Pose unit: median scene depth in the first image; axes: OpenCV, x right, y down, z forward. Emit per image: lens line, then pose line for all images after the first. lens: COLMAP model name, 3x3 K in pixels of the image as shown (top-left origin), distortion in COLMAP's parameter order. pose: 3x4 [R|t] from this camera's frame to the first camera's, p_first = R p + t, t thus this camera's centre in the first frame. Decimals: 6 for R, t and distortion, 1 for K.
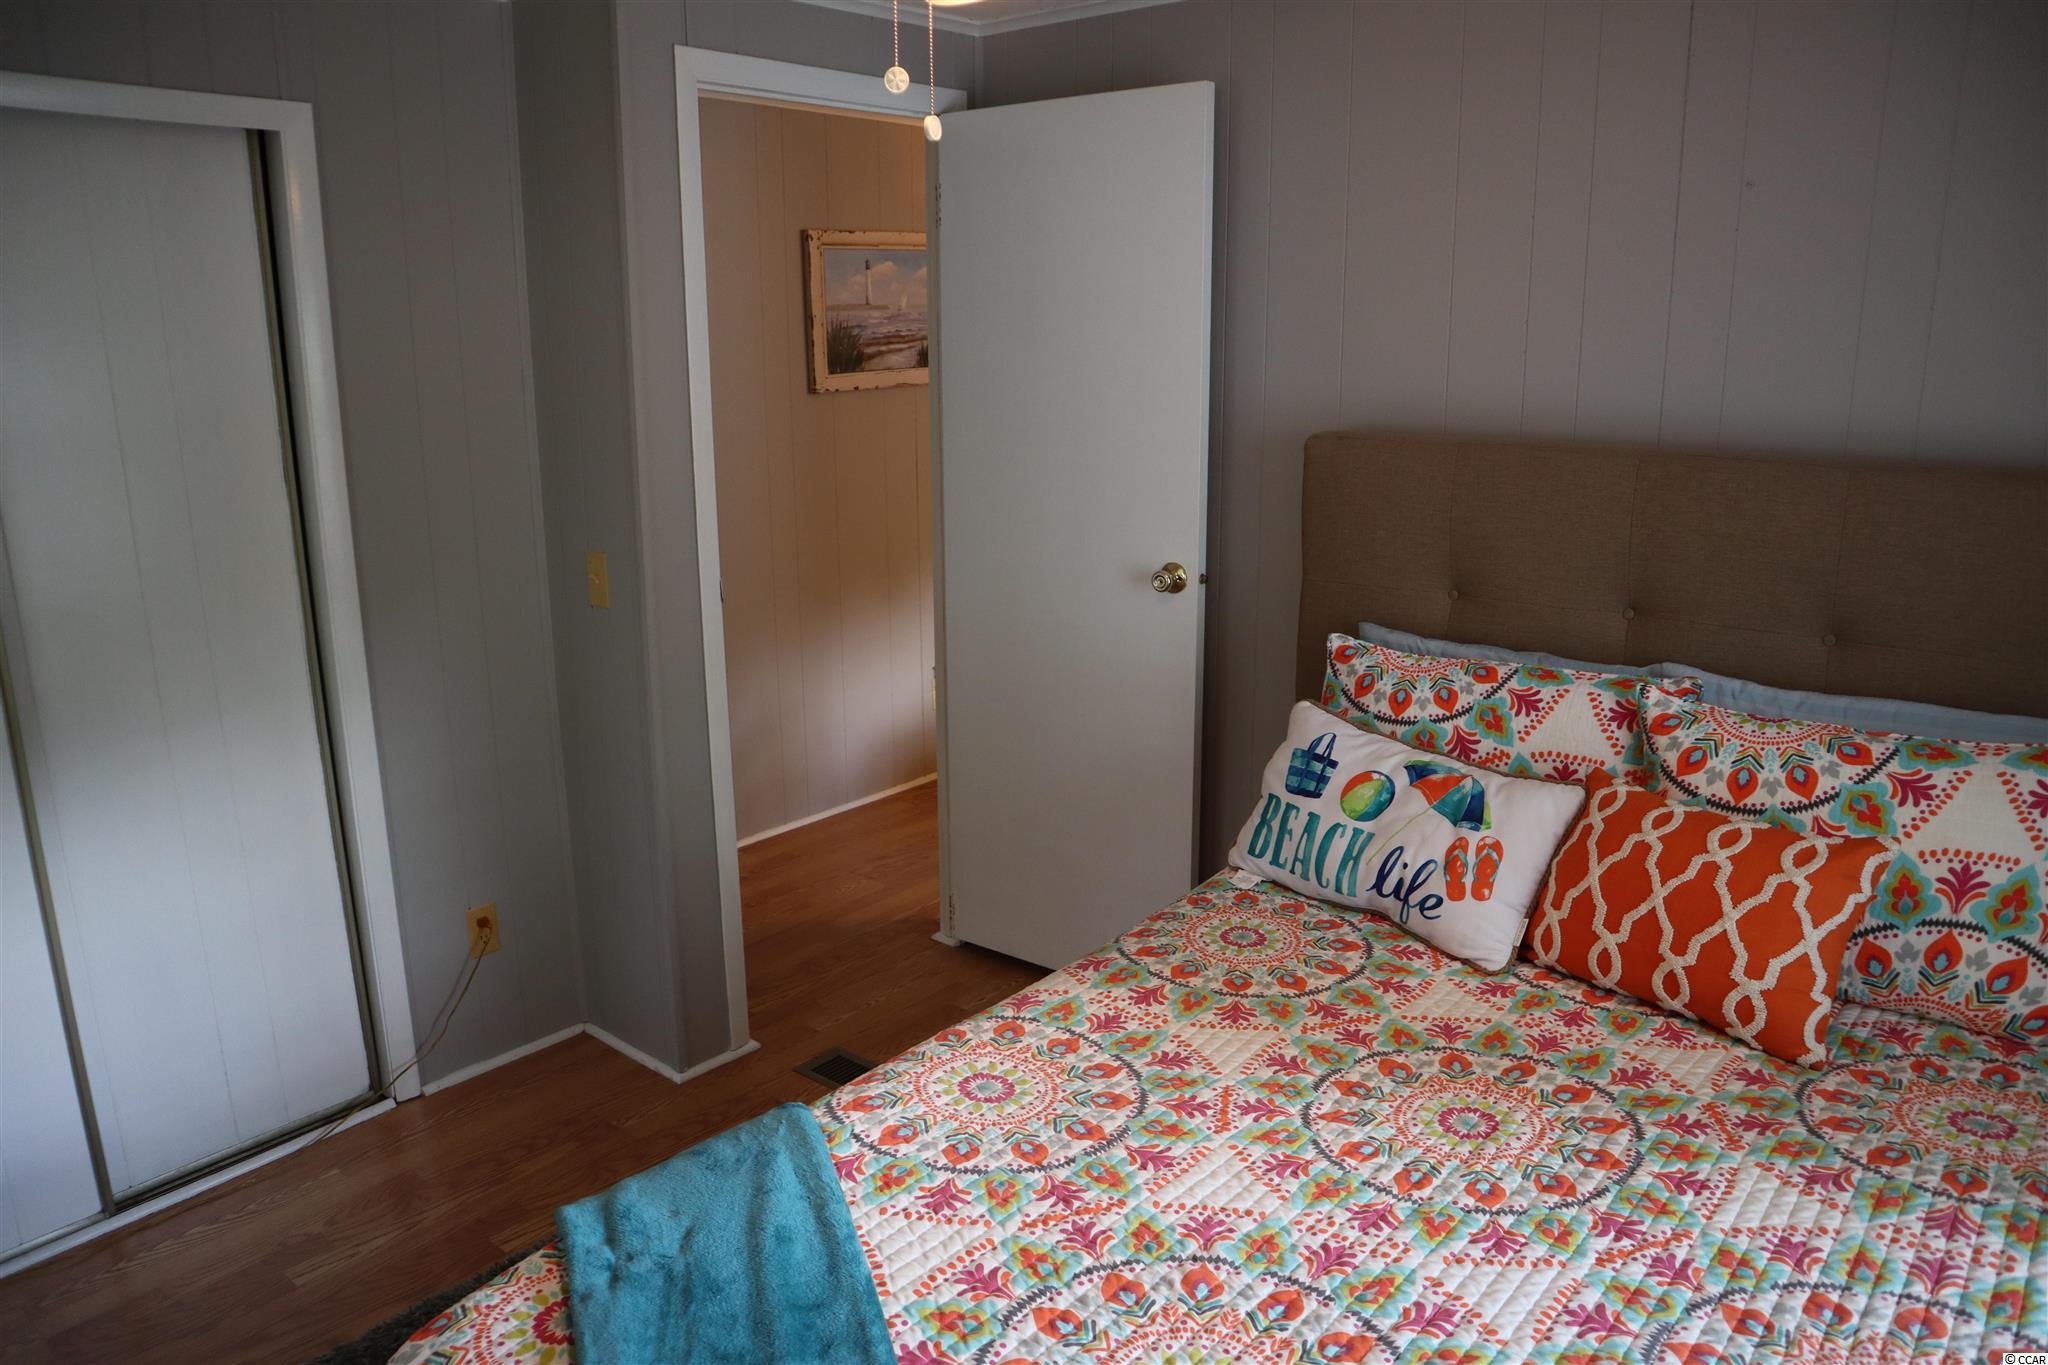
lens RADIAL K [[1424.5, 0, 1021.7], [0, 1424.5, 679.6], [0, 0, 1]] dist [-0.124376, 0.080250]
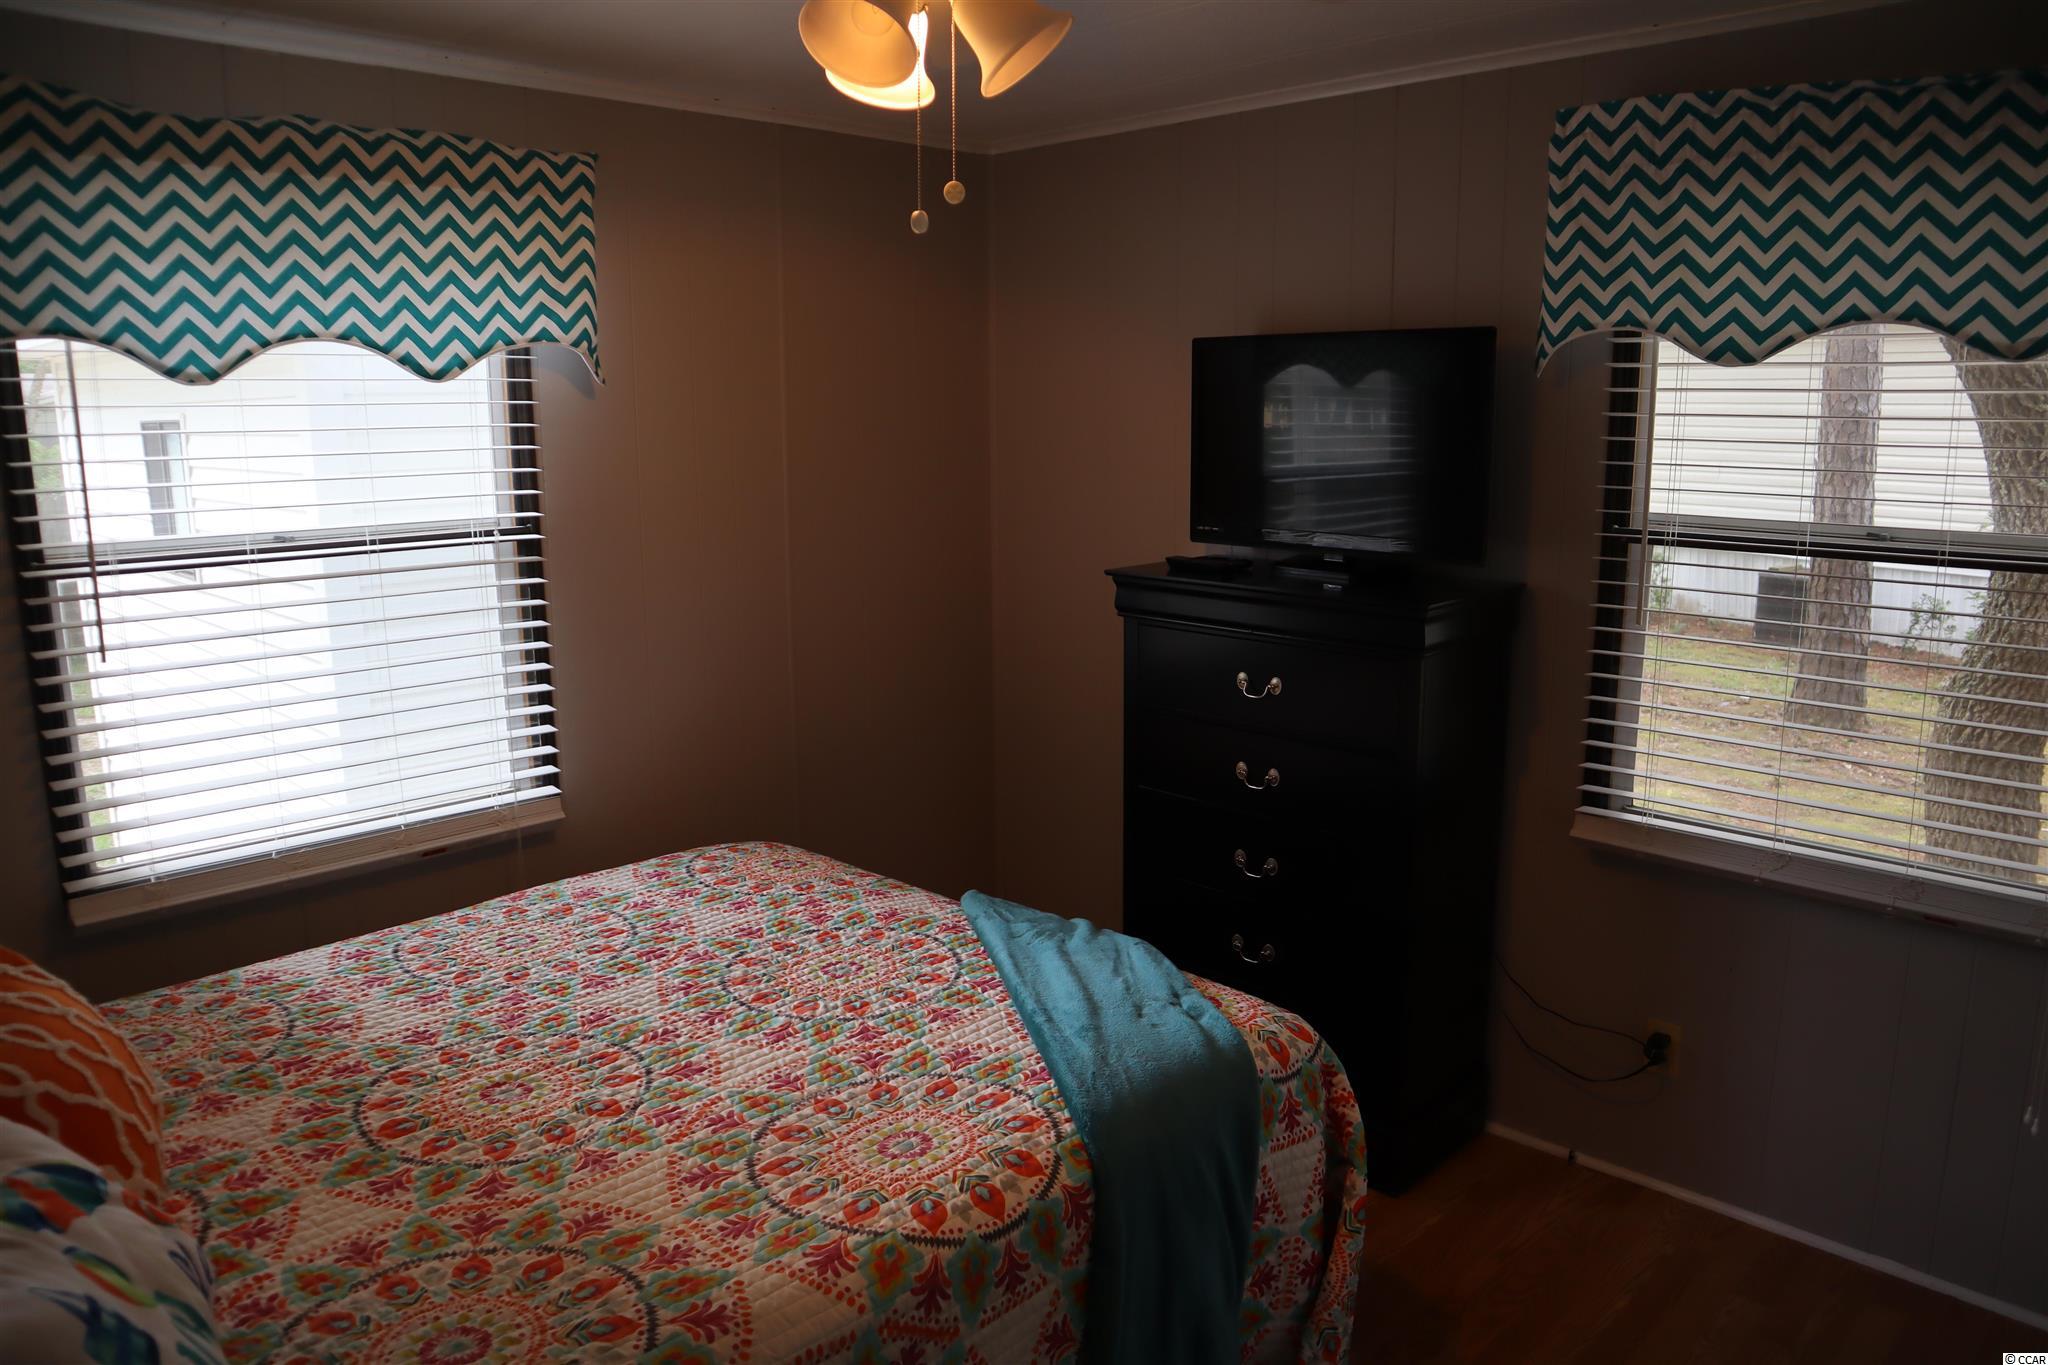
lens RADIAL K [[1424.5, 0, 1021.7], [0, 1424.5, 679.6], [0, 0, 1]] dist [-0.124376, 0.080250]
pose [[-0.996192, -0.002878, 0.087136, -0.200659], [0.033593, 0.909614, 0.414093, -0.445765], [-0.080452, 0.415444, -0.906054, 1.807751]]
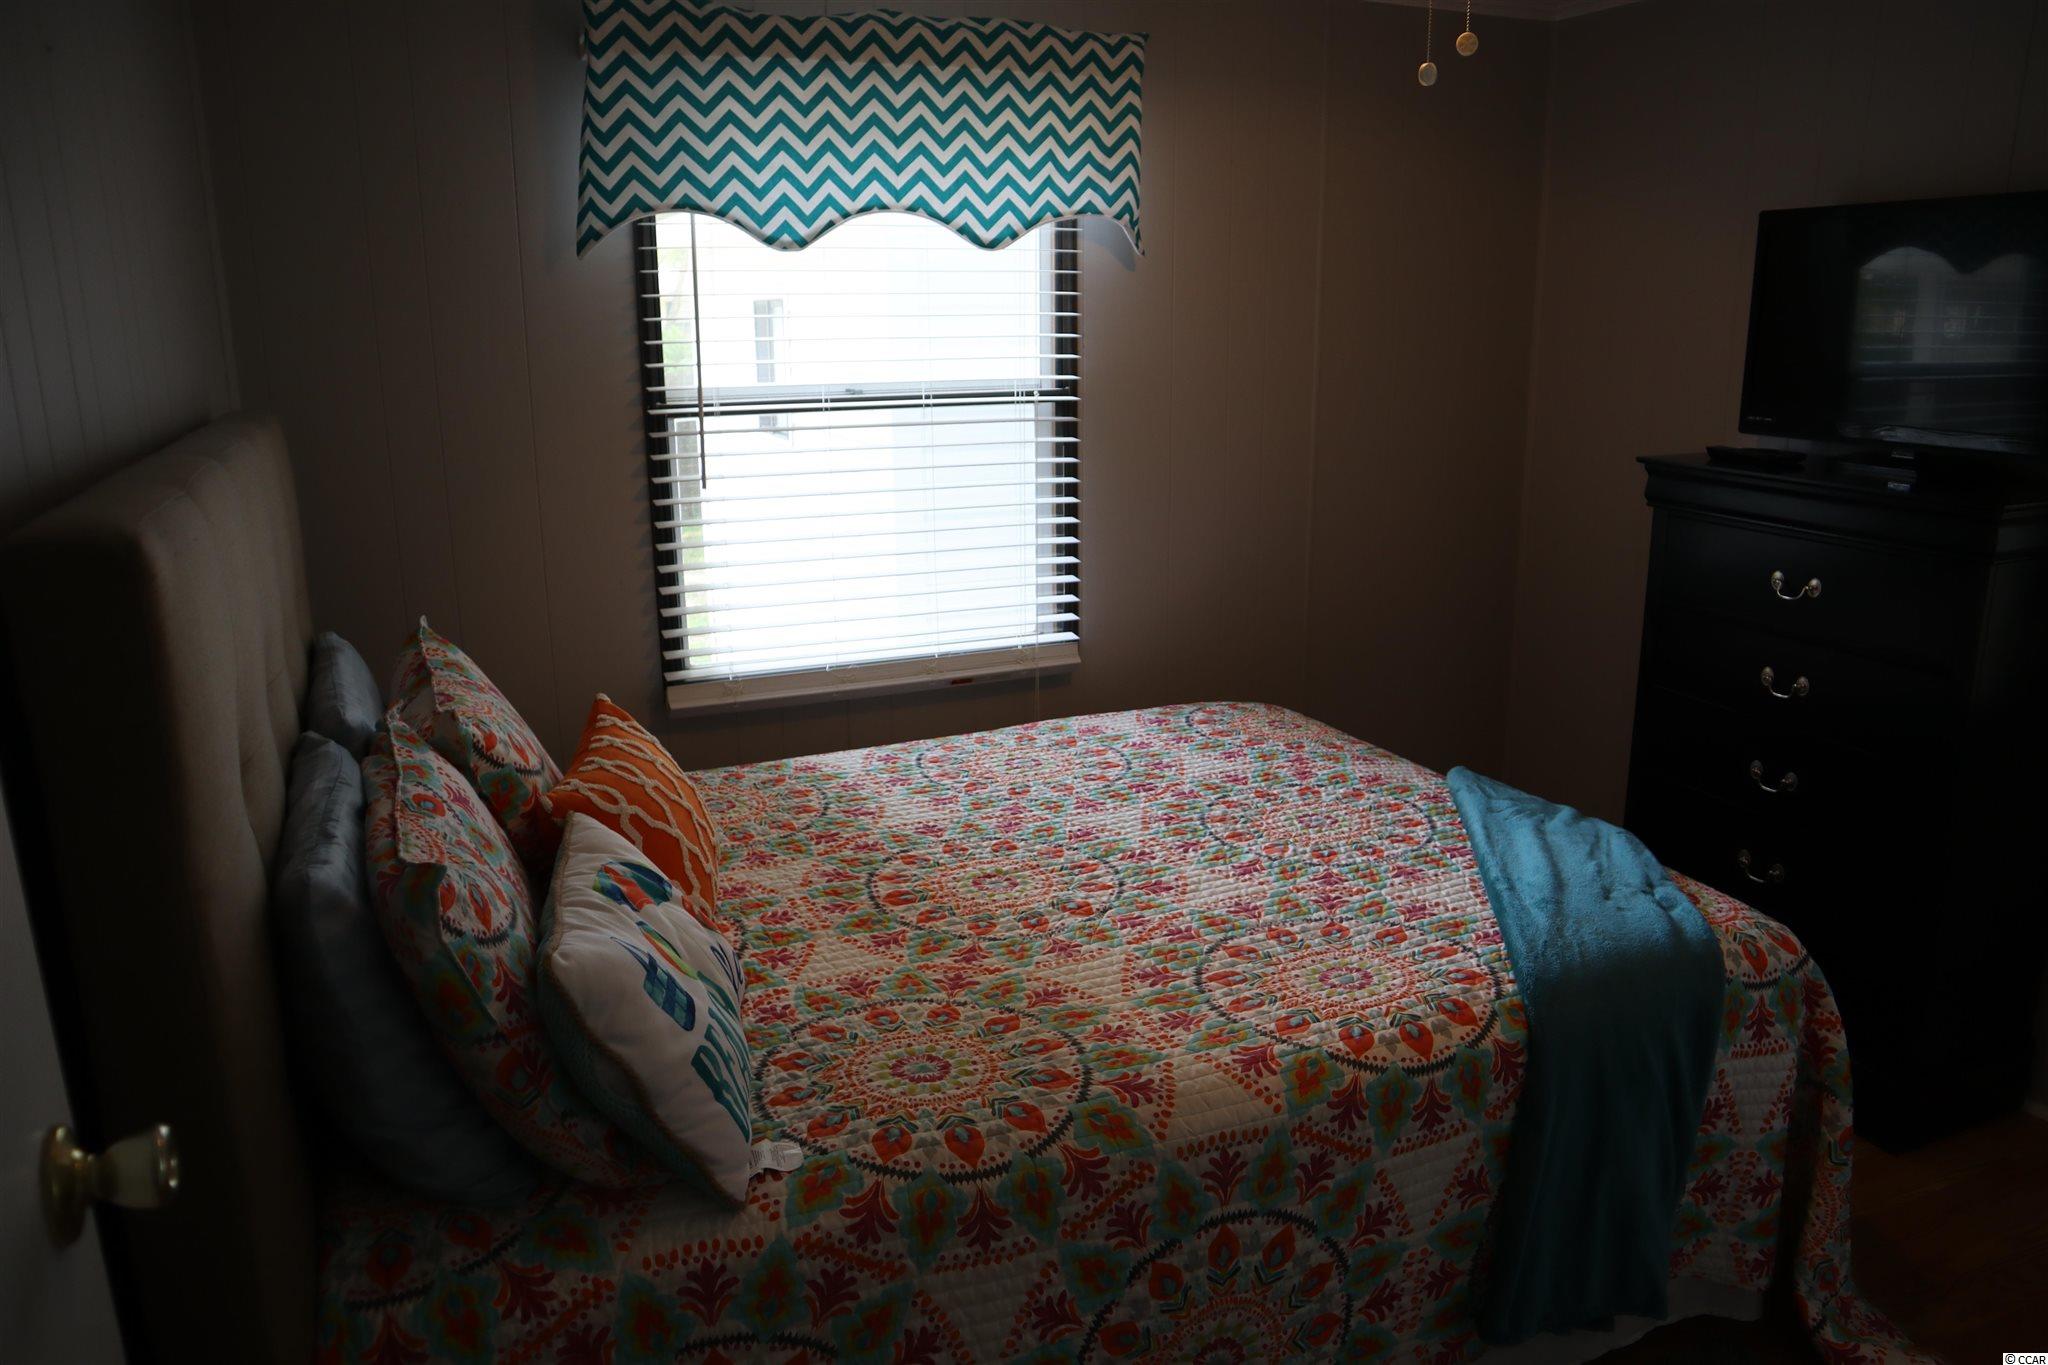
lens RADIAL K [[1435.8, 0, 1024.0], [0, 1435.8, 682.5], [0, 0, 1]] dist [-0.140876, 0.107090]
pose [[-0.889529, -0.099820, 0.445841, -0.269368], [0.122919, 0.887574, 0.443963, -0.422520], [-0.440034, 0.449720, -0.777253, 1.872294]]
